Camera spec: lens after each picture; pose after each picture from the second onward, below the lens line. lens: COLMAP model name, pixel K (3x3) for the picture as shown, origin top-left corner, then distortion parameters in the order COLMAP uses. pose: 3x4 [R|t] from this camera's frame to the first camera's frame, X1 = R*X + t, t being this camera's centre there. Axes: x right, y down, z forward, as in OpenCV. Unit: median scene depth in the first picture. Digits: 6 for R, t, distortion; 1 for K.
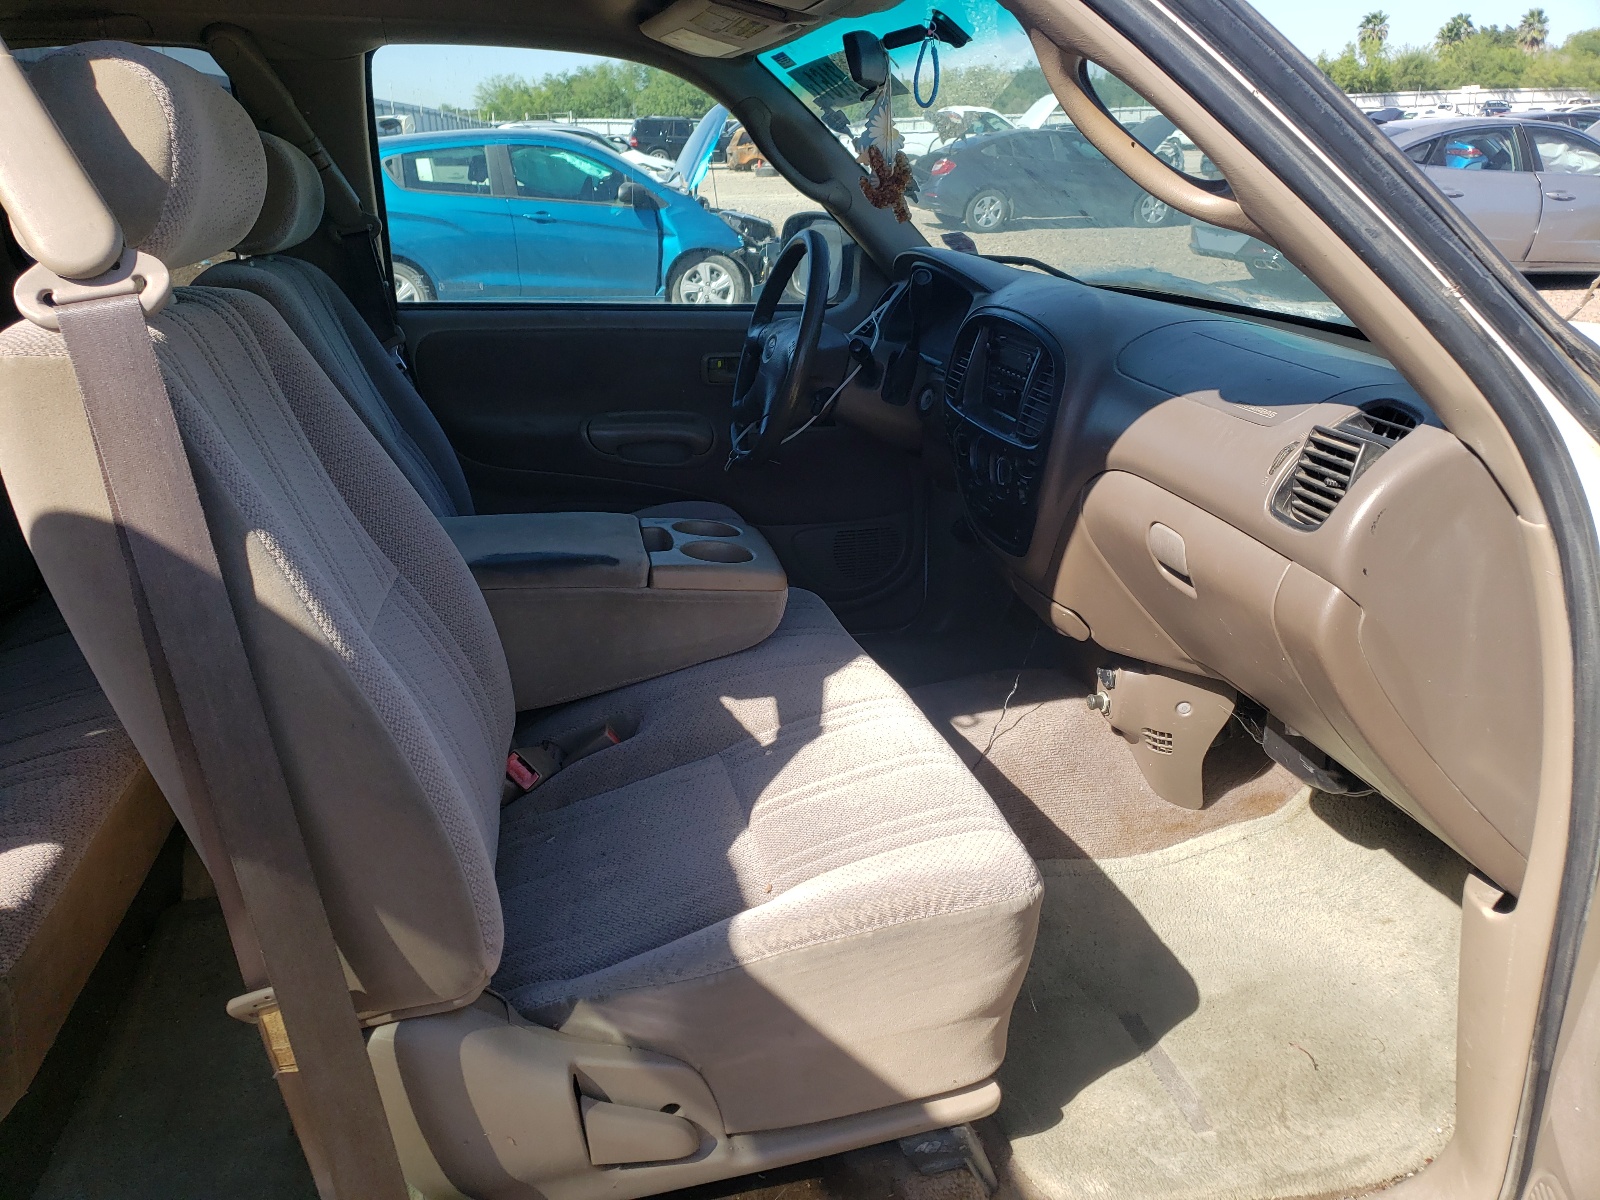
lens RADIAL K [[1240.0, 0, 793.4], [0, 1240.0, 593.2], [0, 0, 1]] dist [0.054197, -0.111683]
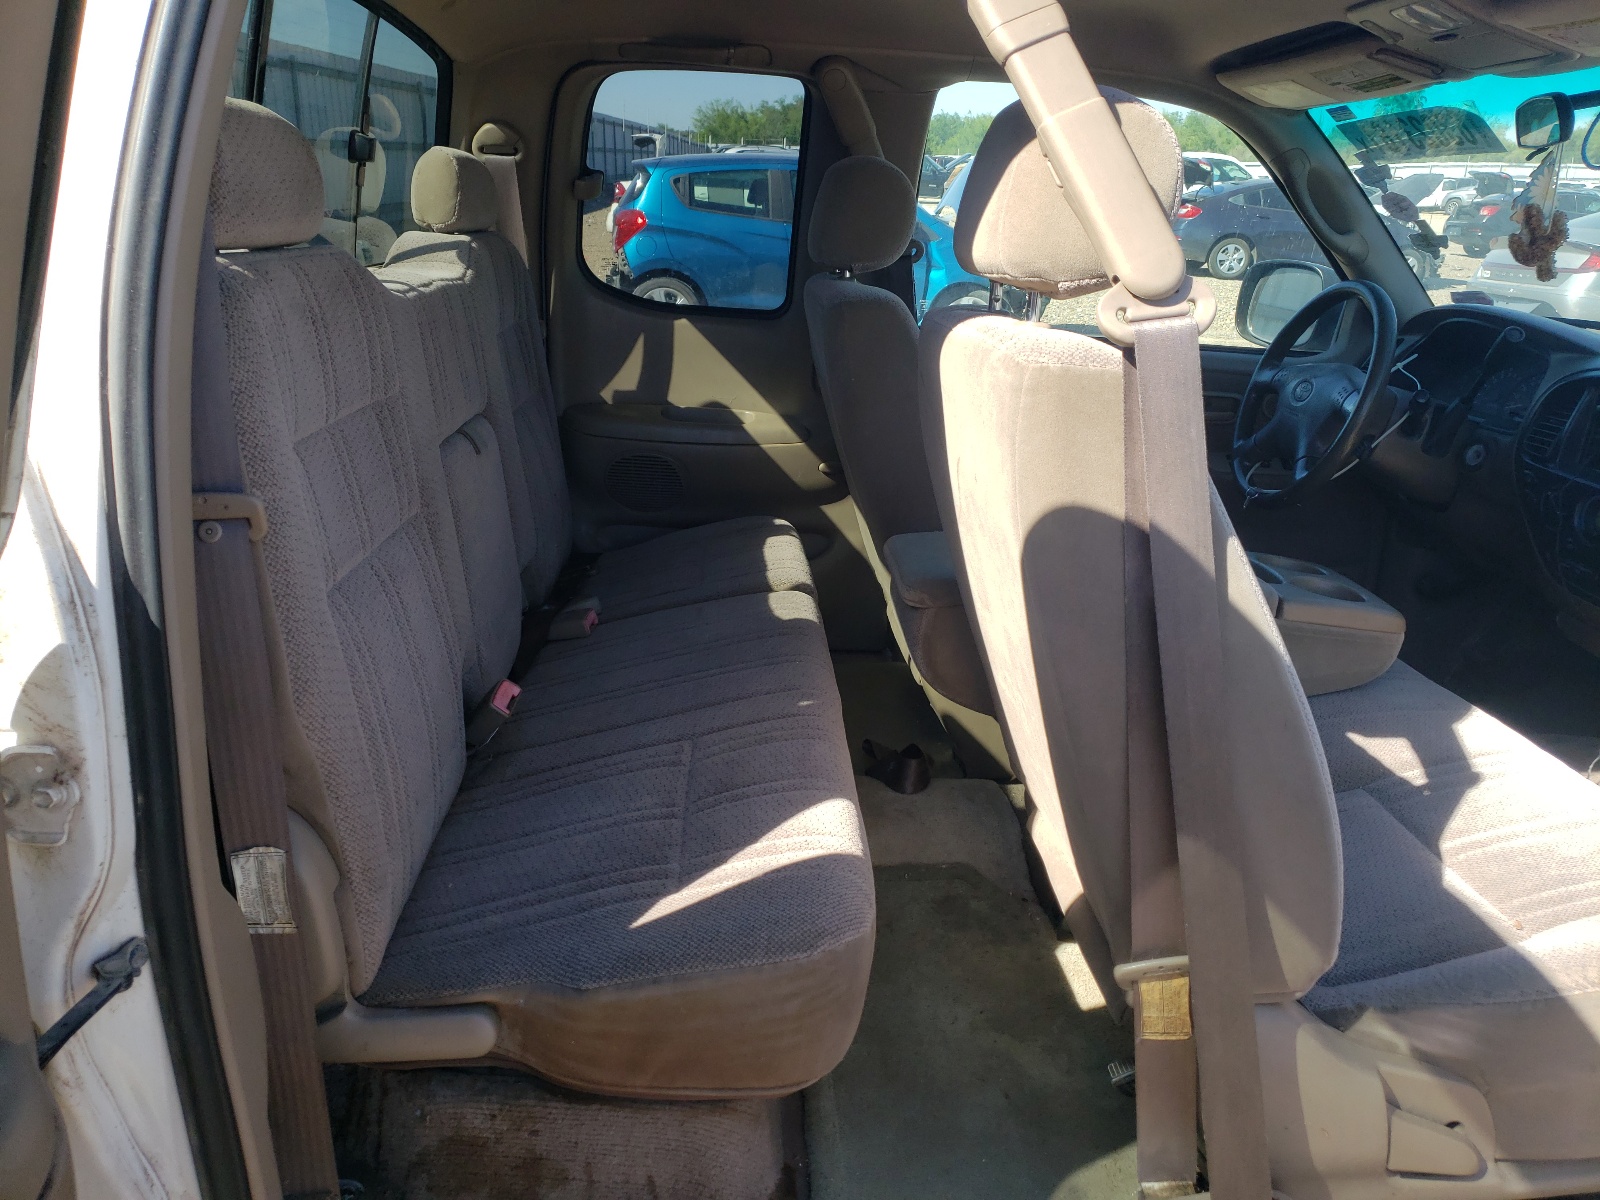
lens RADIAL K [[1254.3, 0, 800.0], [0, 1254.3, 600.0], [0, 0, 1]] dist [0.020783, -0.001316]
pose [[0.988306, 0.092396, -0.121300, -0.315171], [-0.094871, 0.995380, -0.014776, 0.027138], [0.119374, 0.026111, 0.992506, -0.066757]]
